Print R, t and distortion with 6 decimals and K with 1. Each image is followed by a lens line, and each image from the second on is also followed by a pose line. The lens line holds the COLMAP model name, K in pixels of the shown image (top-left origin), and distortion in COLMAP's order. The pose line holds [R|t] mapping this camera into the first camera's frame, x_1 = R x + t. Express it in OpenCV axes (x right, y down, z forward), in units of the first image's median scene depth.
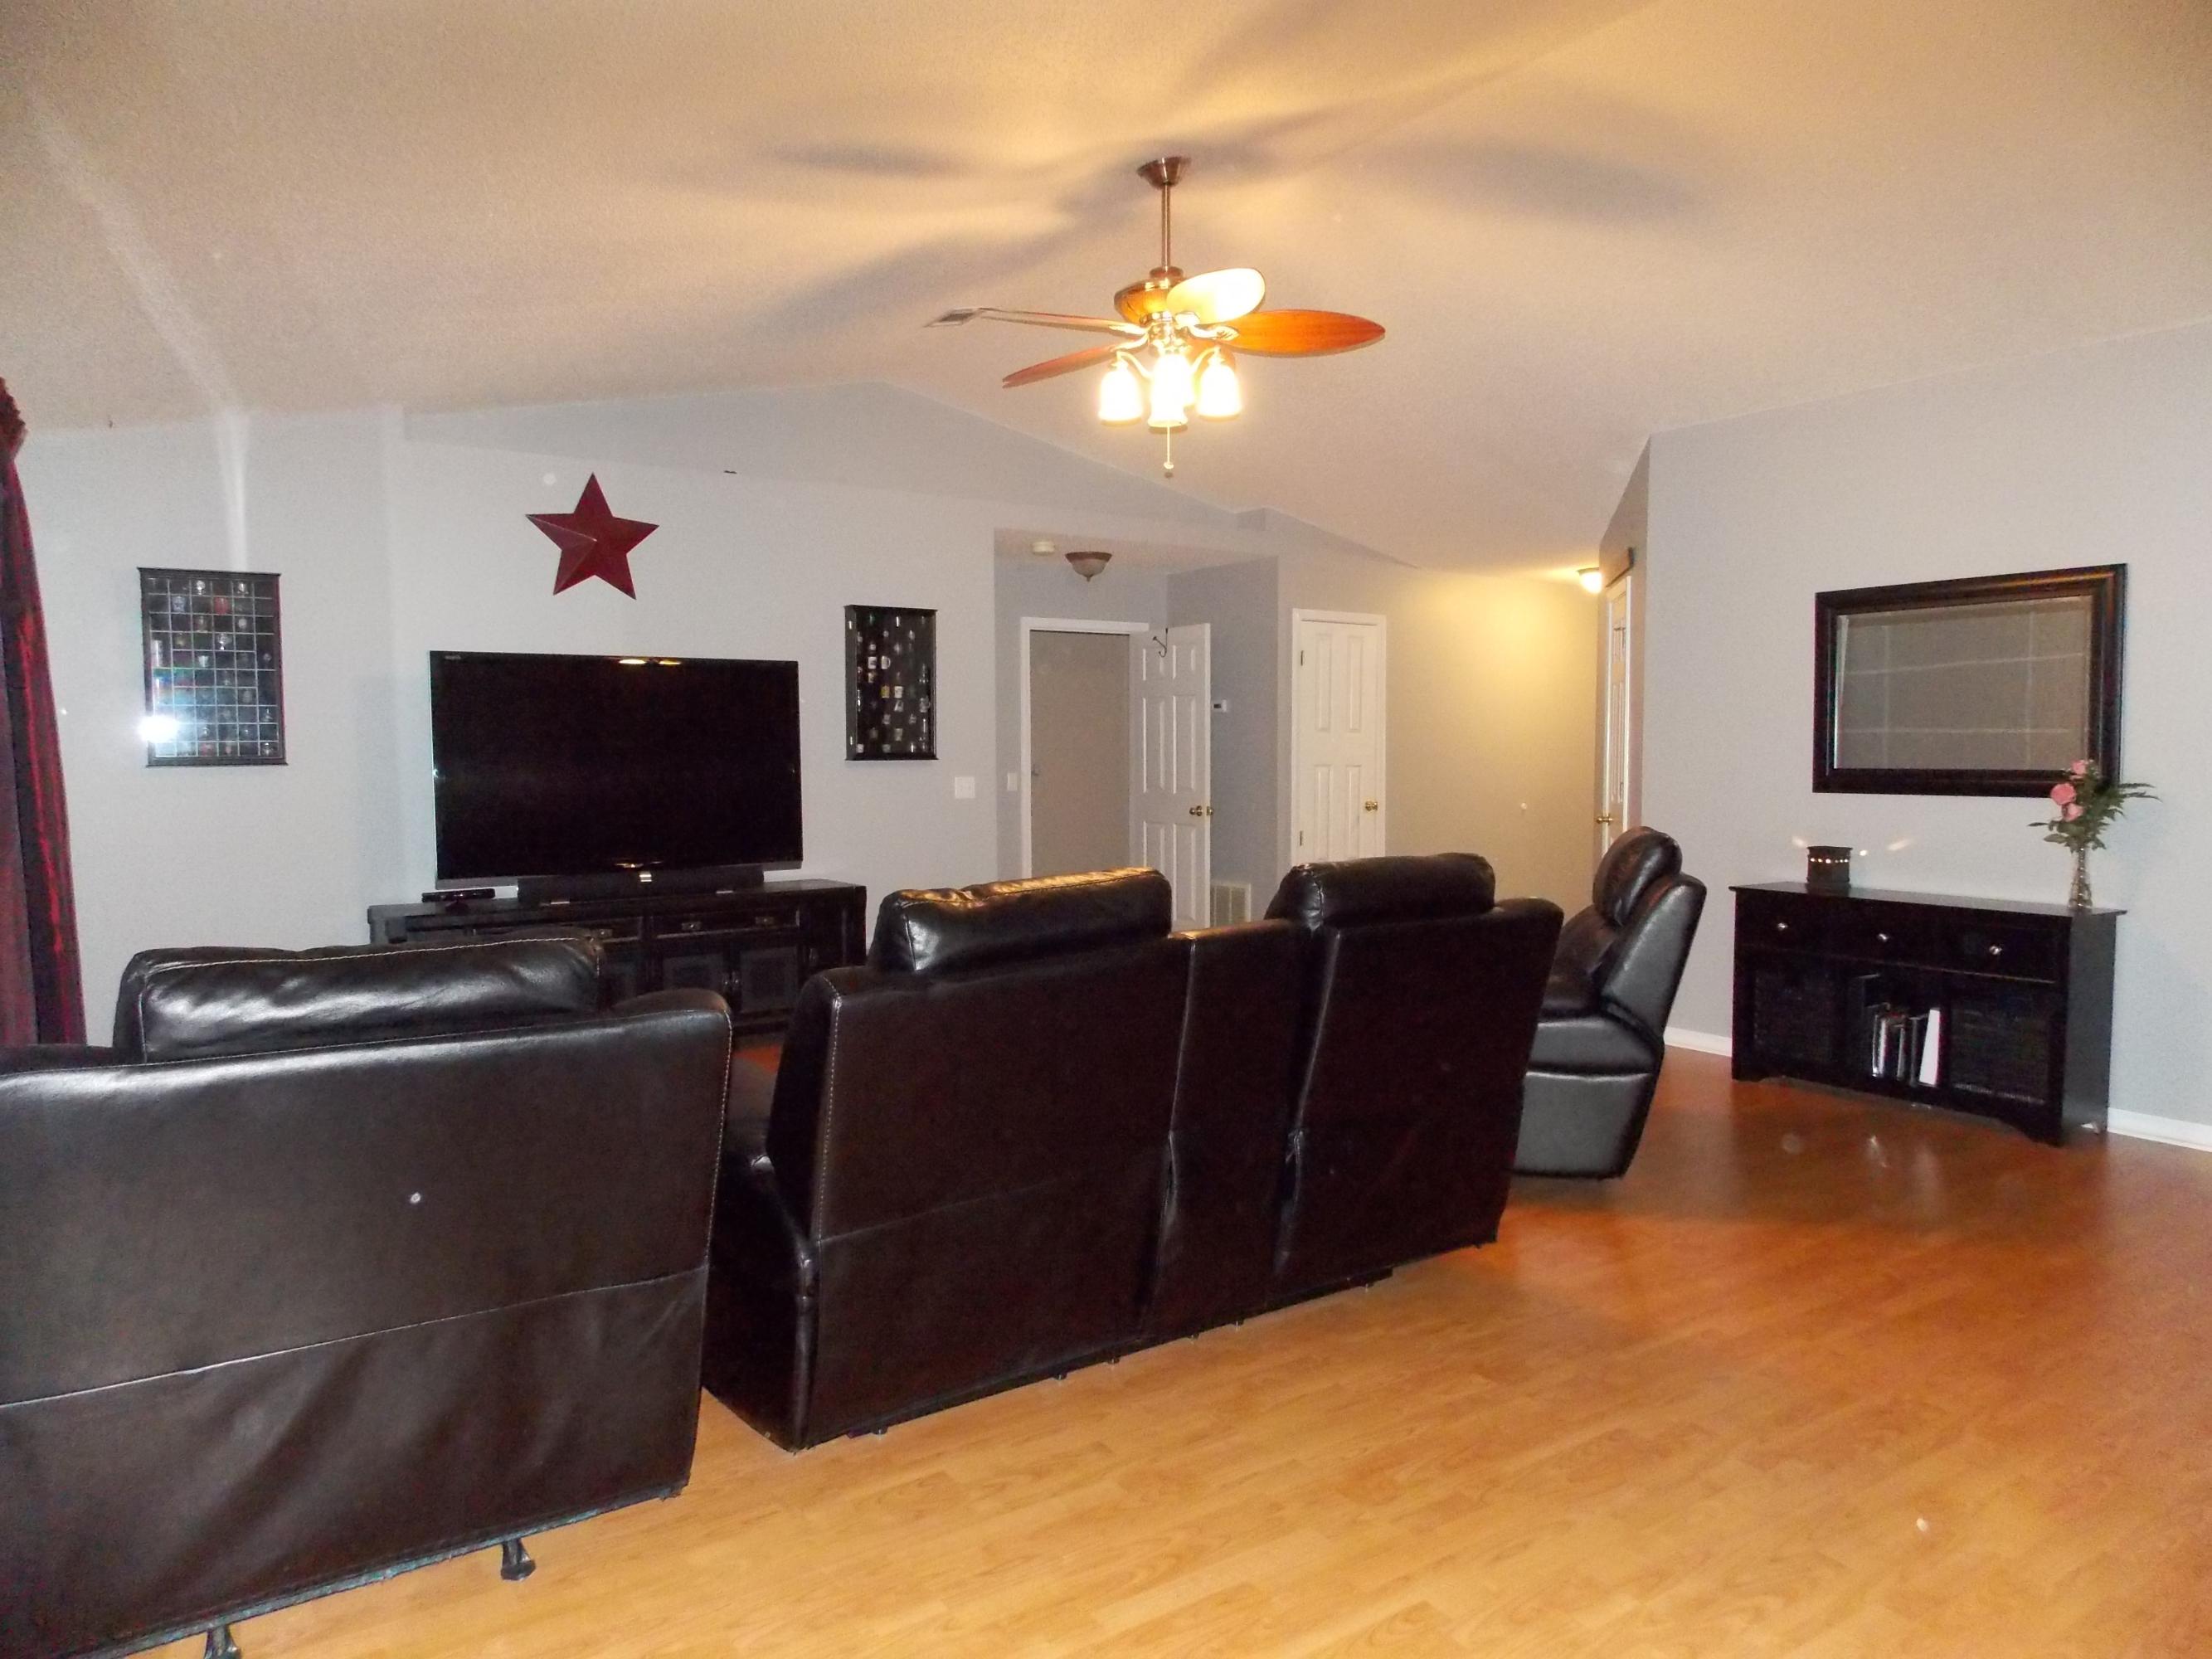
lens RADIAL K [[1459.4, 0, 1117.7], [0, 1459.4, 836.3], [0, 0, 1]] dist [0.000696, -0.010807]
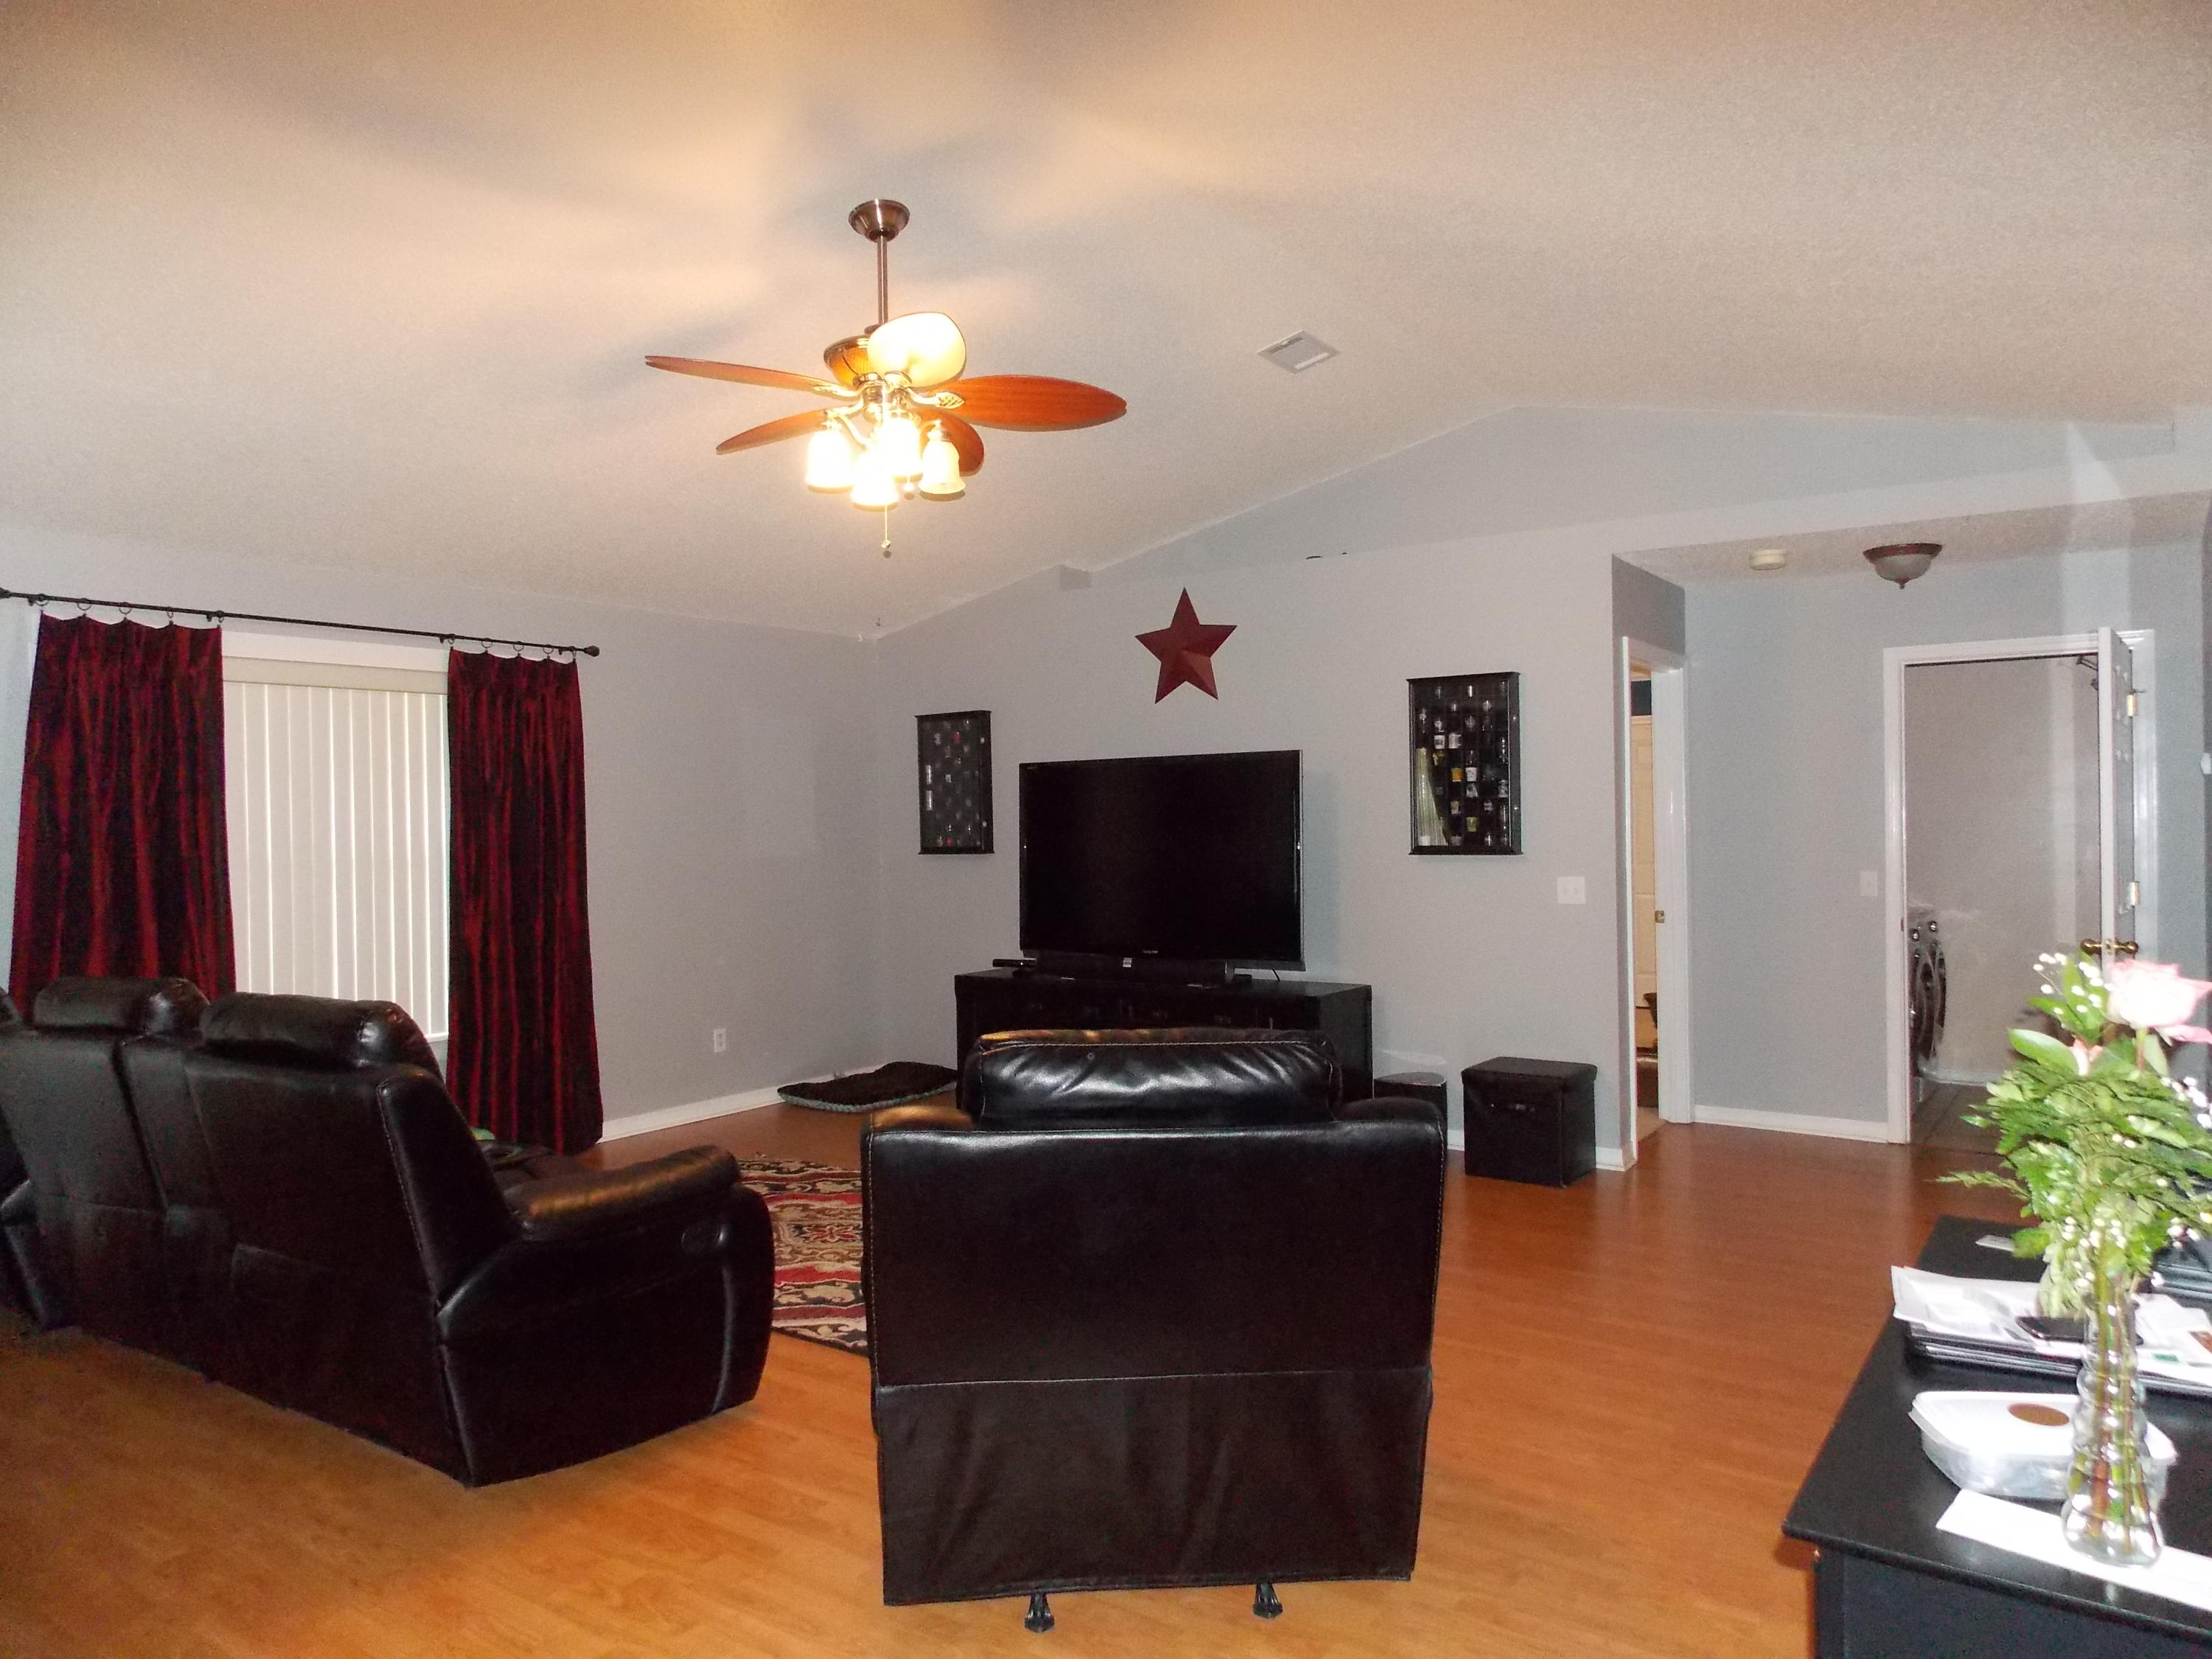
lens RADIAL K [[1459.3, 0, 1110.2], [0, 1459.3, 820.5], [0, 0, 1]] dist [0.000696, -0.010807]
pose [[0.347301, -0.002768, -0.937750, 0.571617], [-0.044828, 0.998803, -0.019550, -0.046798], [0.936682, 0.048827, 0.346761, 0.517781]]
